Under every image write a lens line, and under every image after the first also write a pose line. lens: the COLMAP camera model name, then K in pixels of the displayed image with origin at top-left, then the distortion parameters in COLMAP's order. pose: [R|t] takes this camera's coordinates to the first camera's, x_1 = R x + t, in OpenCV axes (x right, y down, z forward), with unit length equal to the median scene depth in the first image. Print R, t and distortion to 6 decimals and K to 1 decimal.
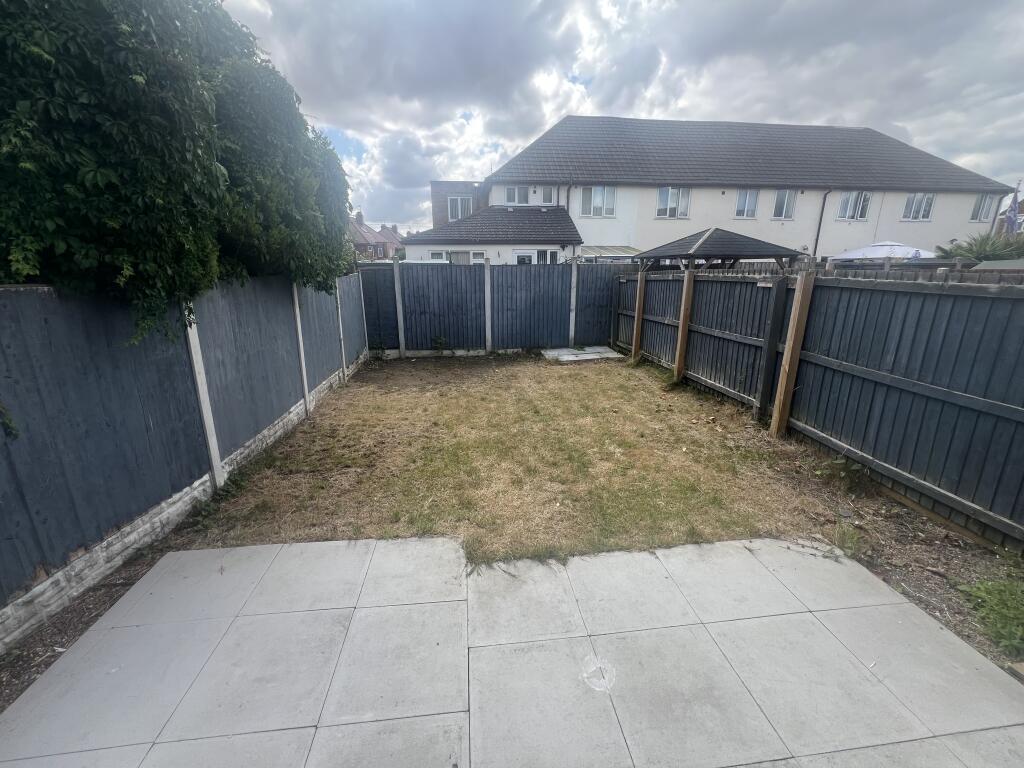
lens RADIAL K [[412.8, 0, 511.8], [0, 412.8, 379.1], [0, 0, 1]] dist [0.000479, -0.000039]
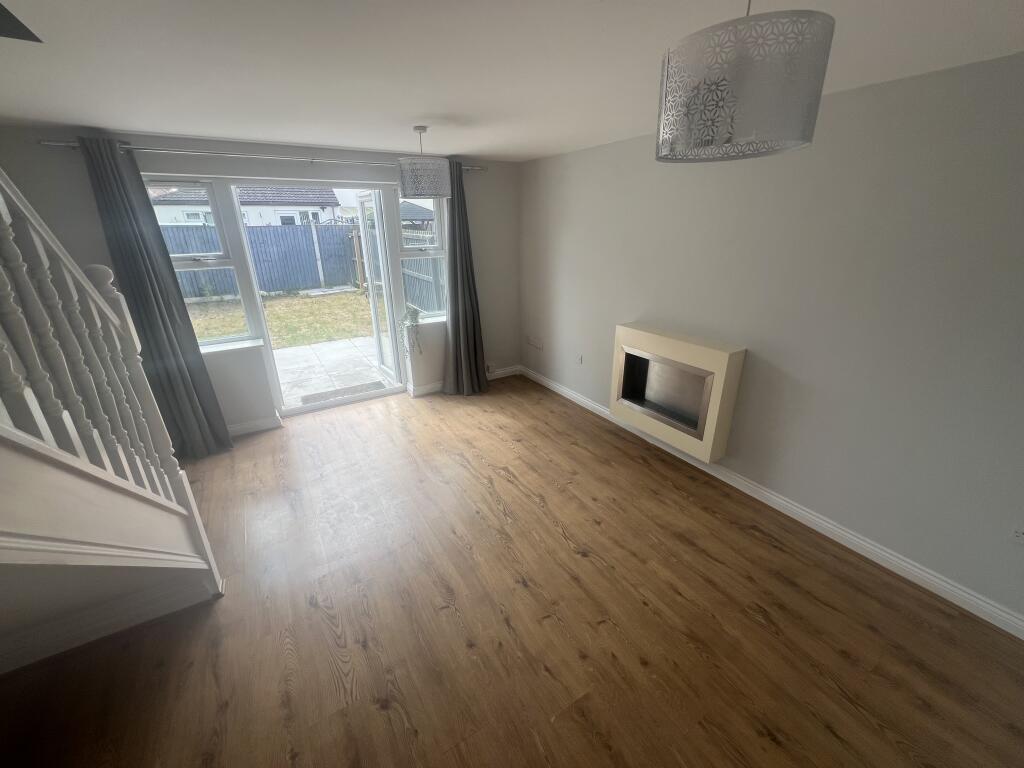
lens RADIAL K [[412.8, 0, 511.5], [0, 412.8, 383.8], [0, 0, 1]] dist [0.000479, -0.000039]
pose [[0.906802, -0.159714, 0.390131, 0.131308], [0.117671, 0.984565, 0.129559, 0.140456], [-0.404801, -0.071577, 0.911599, -0.553057]]
